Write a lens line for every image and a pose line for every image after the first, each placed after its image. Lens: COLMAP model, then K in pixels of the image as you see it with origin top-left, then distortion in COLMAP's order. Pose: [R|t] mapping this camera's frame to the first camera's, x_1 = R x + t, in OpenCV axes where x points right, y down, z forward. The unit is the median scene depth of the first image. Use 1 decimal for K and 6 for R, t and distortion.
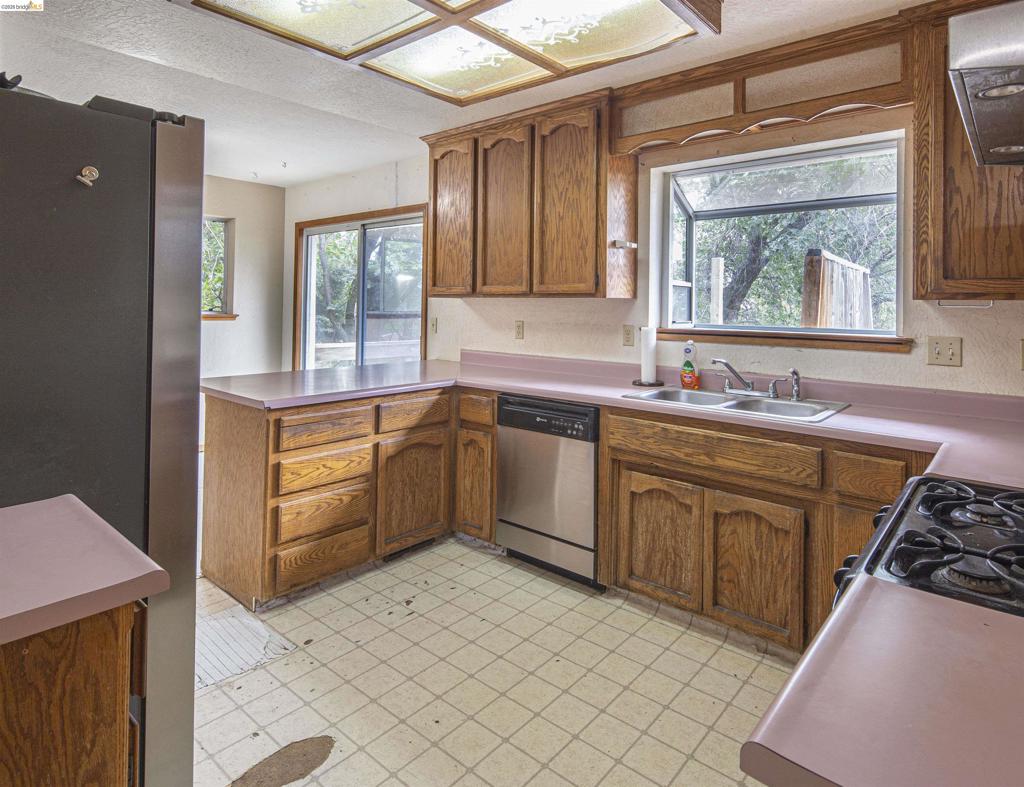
lens RADIAL K [[591.2, 0, 533.7], [0, 591.2, 294.1], [0, 0, 1]] dist [0.003209, -0.002750]
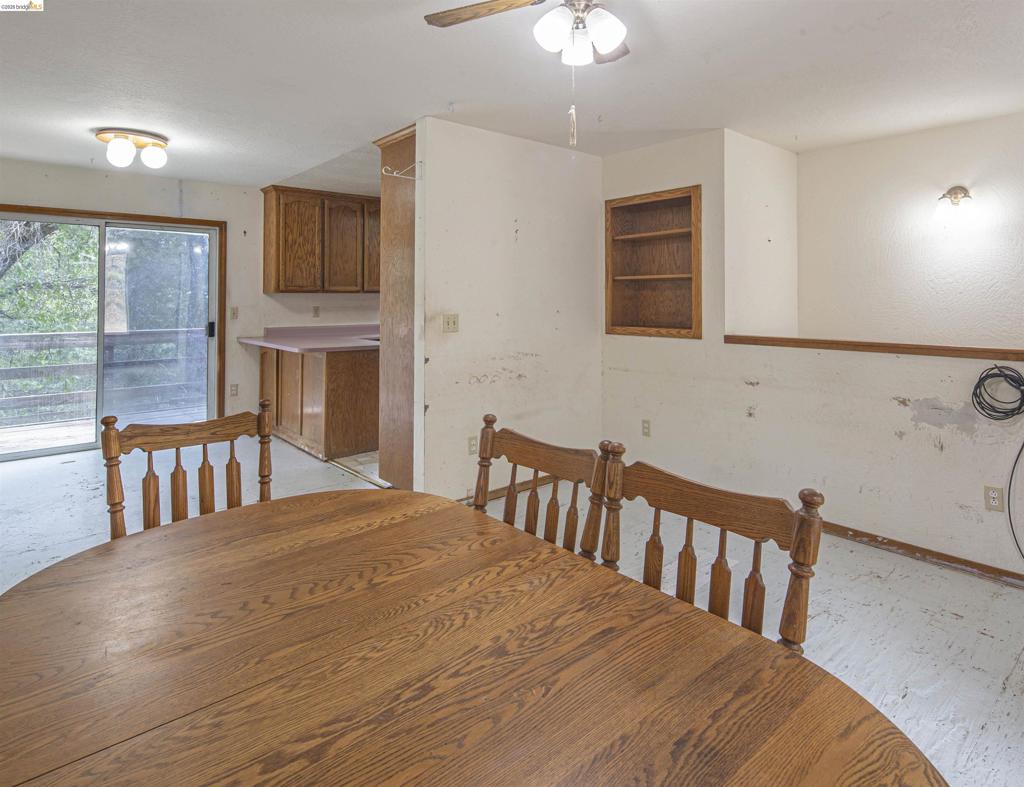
lens RADIAL K [[591.2, 0, 533.7], [0, 591.2, 294.1], [0, 0, 1]] dist [0.003209, -0.002750]
pose [[0.150312, -0.005385, 0.988624, -1.756144], [-0.016208, 0.999837, 0.007911, -0.015139], [-0.988506, -0.017213, 0.150200, 0.148577]]
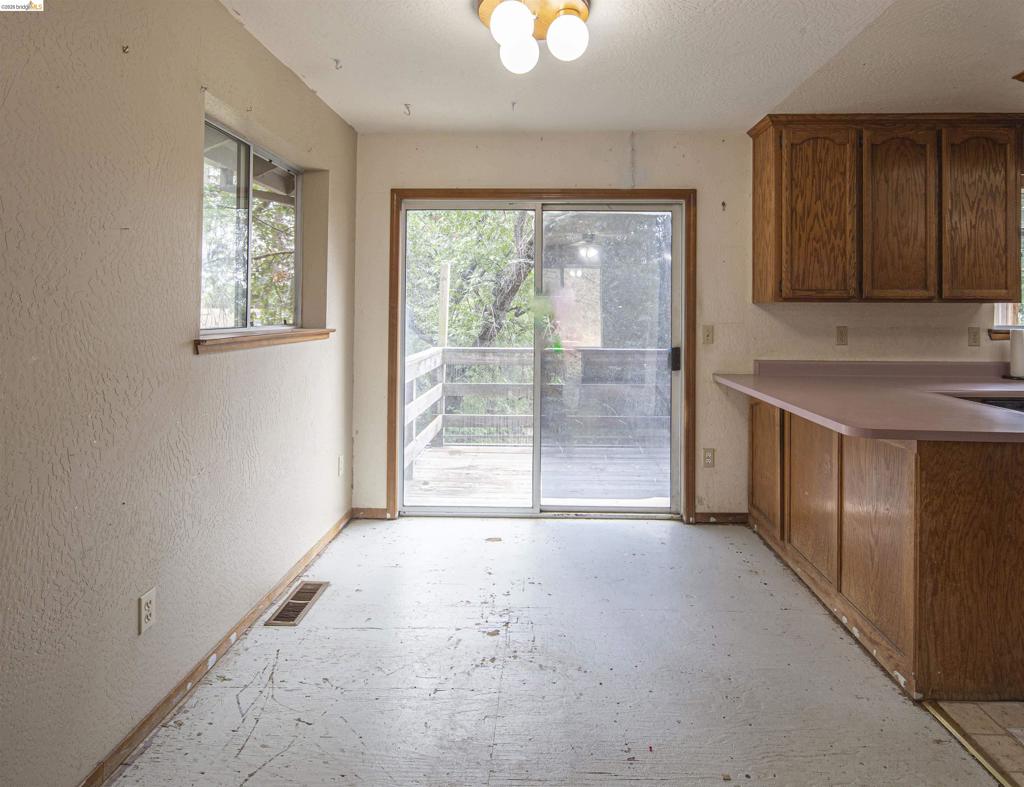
lens RADIAL K [[591.2, 0, 533.7], [0, 591.2, 294.1], [0, 0, 1]] dist [0.003209, -0.002750]
pose [[0.782798, 0.010910, 0.622181, -1.115541], [-0.008214, 0.999940, -0.007200, 0.004121], [-0.622222, 0.000525, 0.782840, 0.615313]]
